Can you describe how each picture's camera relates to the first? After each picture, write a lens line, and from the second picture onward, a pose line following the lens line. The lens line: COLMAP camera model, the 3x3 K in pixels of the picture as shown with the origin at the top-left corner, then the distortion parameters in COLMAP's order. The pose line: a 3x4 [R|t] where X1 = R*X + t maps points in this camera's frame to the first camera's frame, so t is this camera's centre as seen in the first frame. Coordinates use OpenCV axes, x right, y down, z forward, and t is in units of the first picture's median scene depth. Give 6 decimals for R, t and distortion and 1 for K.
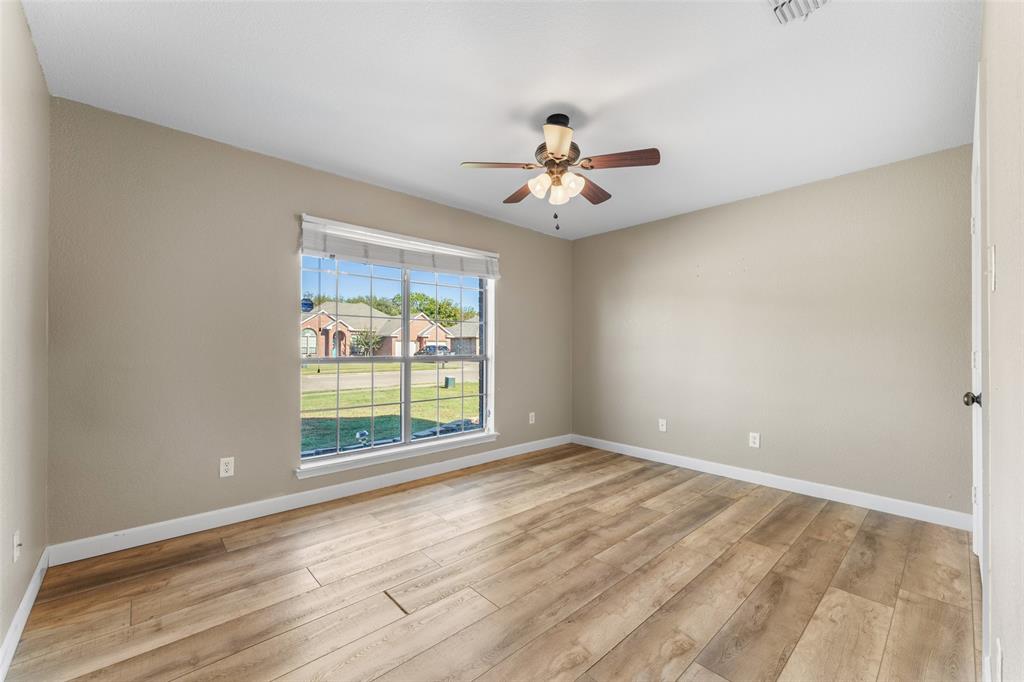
lens RADIAL K [[407.4, 0, 510.0], [0, 407.4, 343.8], [0, 0, 1]] dist [0.000418, 0.000254]
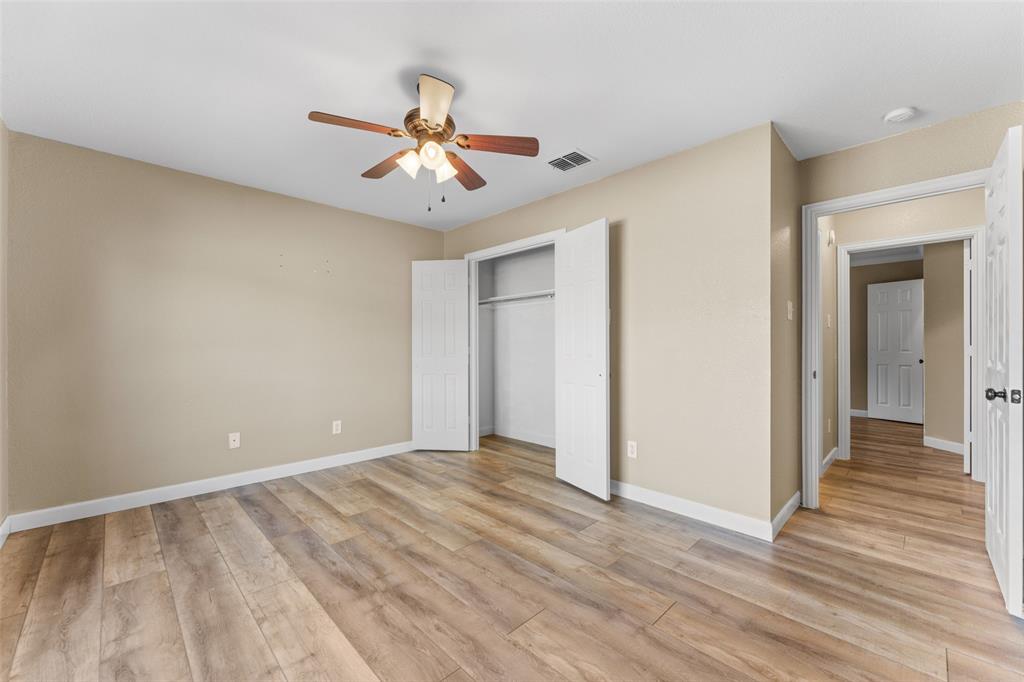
lens RADIAL K [[407.4, 0, 509.5], [0, 407.4, 345.0], [0, 0, 1]] dist [0.000418, 0.000254]
pose [[-0.037358, -0.002211, 0.999300, -0.596292], [-0.010867, 0.999939, 0.001806, 0.010904], [-0.999243, -0.010792, -0.037379, 0.677323]]
